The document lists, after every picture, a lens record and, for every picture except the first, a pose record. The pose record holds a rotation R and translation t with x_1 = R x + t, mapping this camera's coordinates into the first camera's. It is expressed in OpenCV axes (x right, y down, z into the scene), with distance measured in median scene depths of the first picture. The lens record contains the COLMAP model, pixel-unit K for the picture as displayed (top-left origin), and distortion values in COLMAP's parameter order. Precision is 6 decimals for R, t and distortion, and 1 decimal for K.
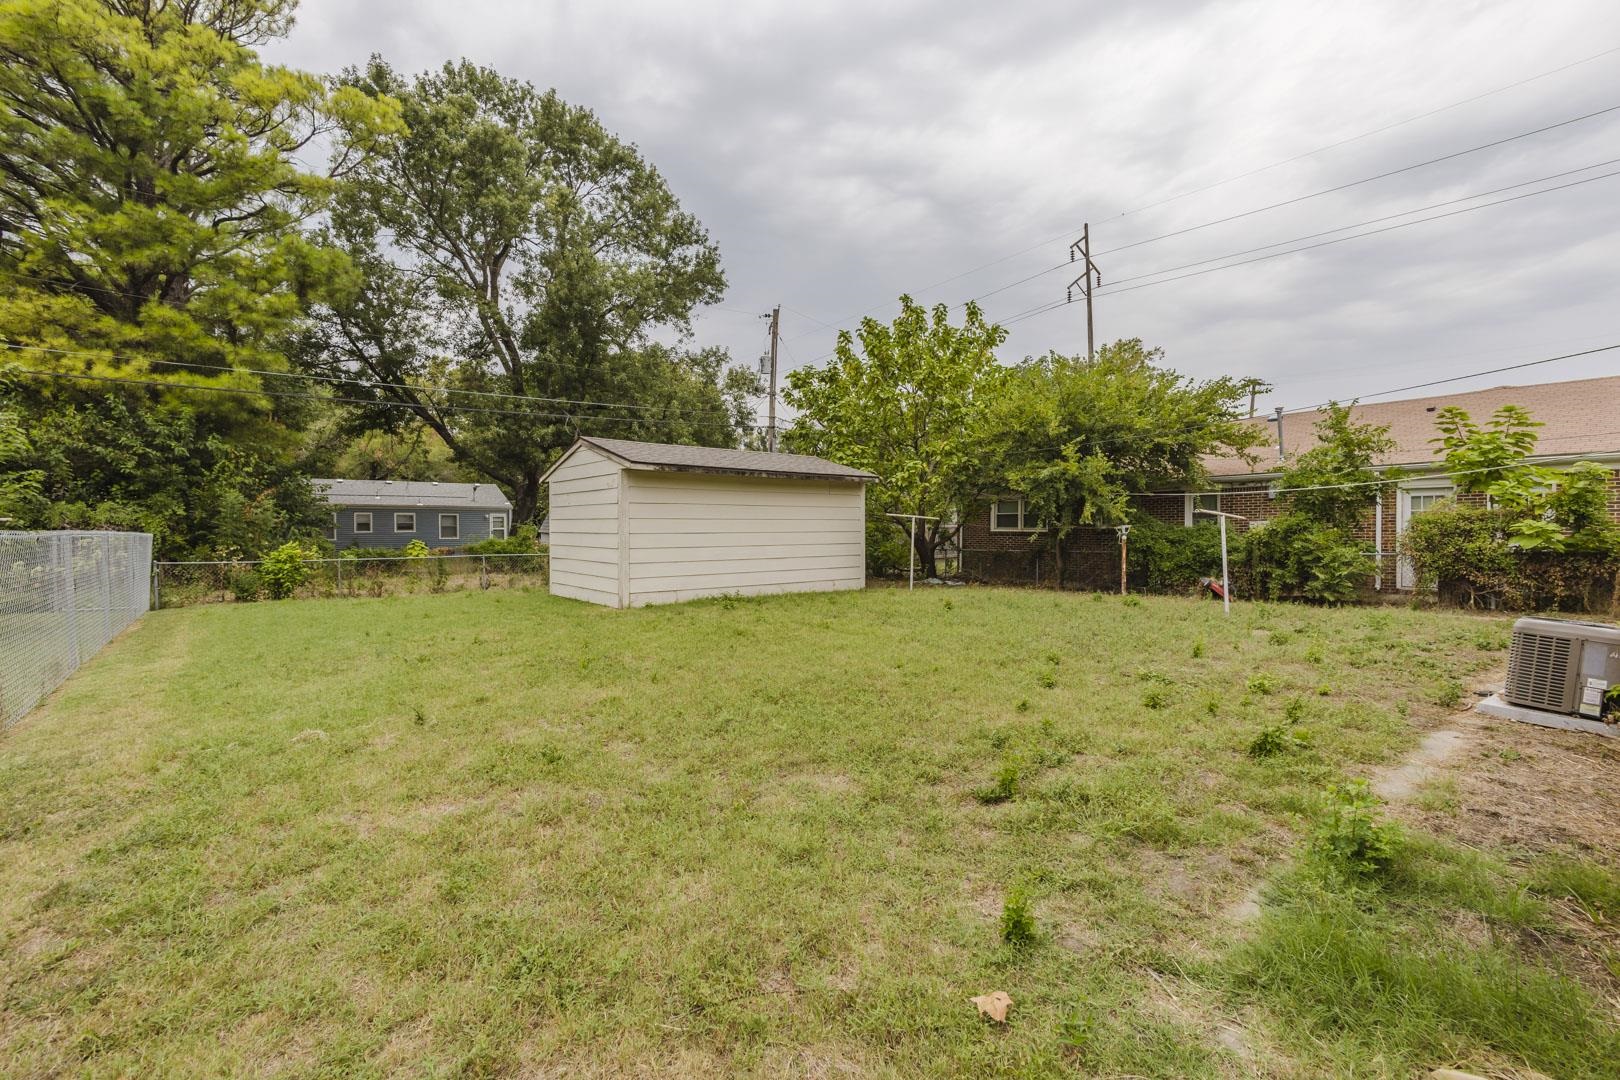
lens RADIAL K [[685.7, 0, 811.0], [0, 685.7, 533.9], [0, 0, 1]] dist [-0.008959, 0.000728]
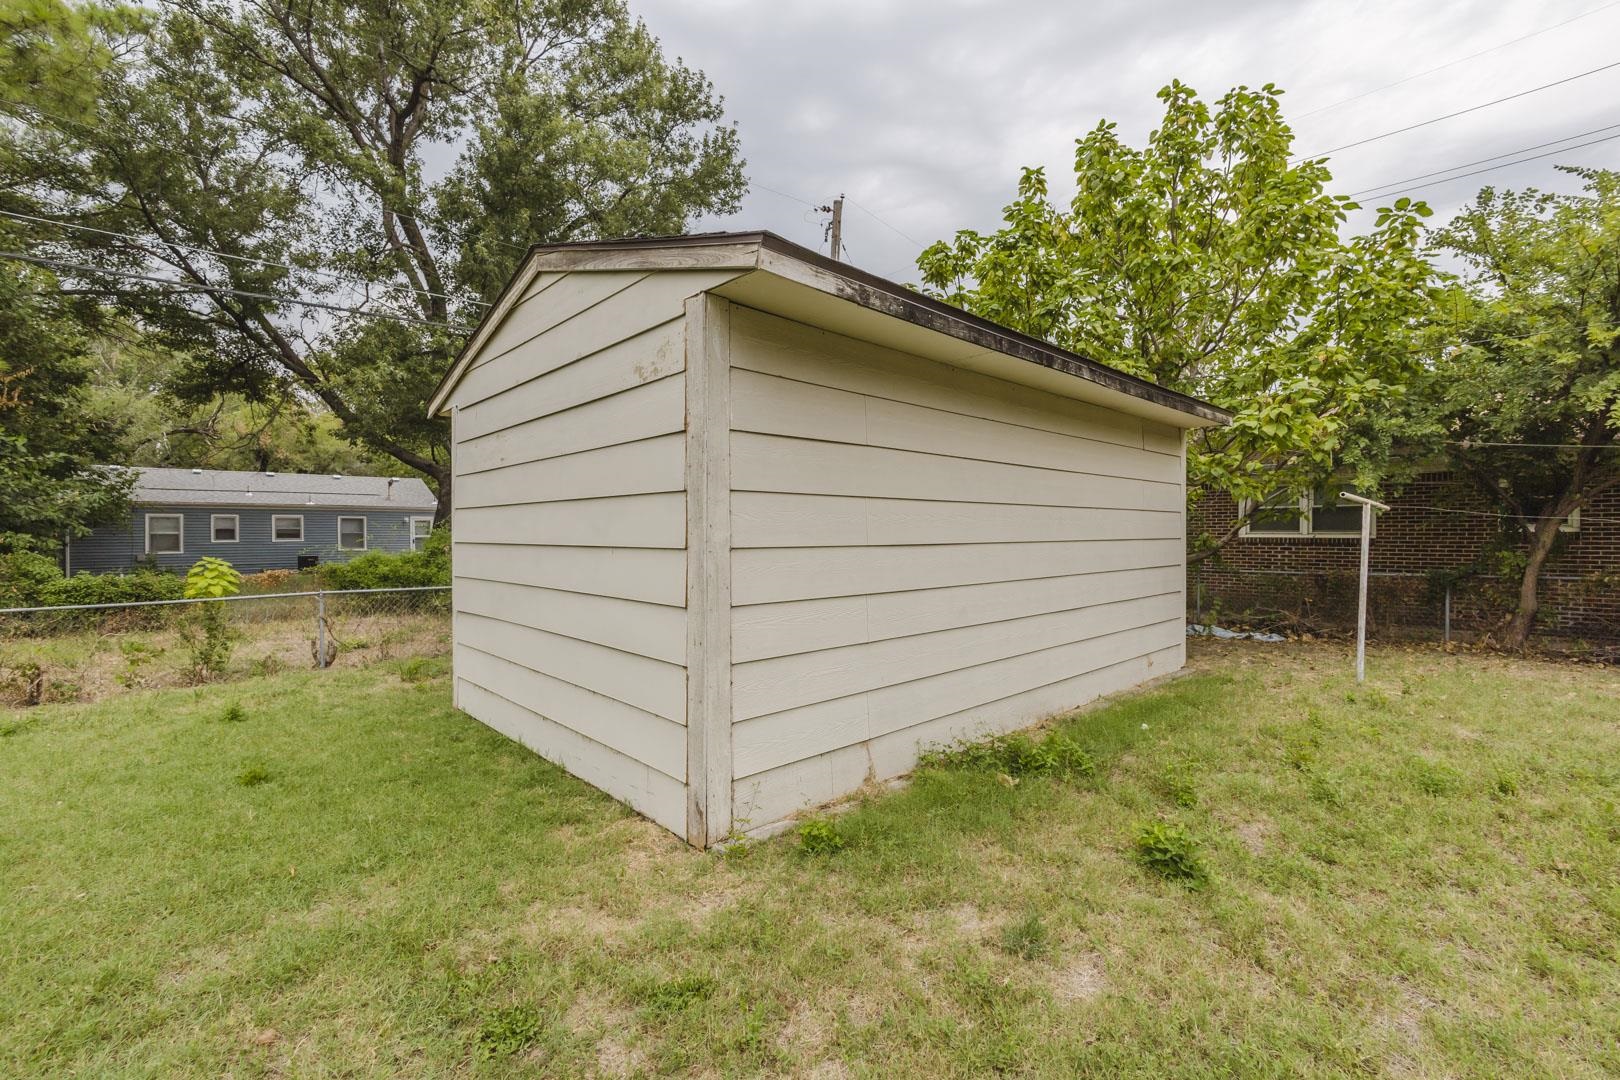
lens RADIAL K [[685.7, 0, 810.9], [0, 685.7, 539.1], [0, 0, 1]] dist [-0.008959, 0.000728]
pose [[0.998128, -0.002931, 0.061085, -0.105234], [0.003091, 0.999992, -0.002534, -0.001626], [-0.061077, 0.002718, 0.998129, 0.310467]]
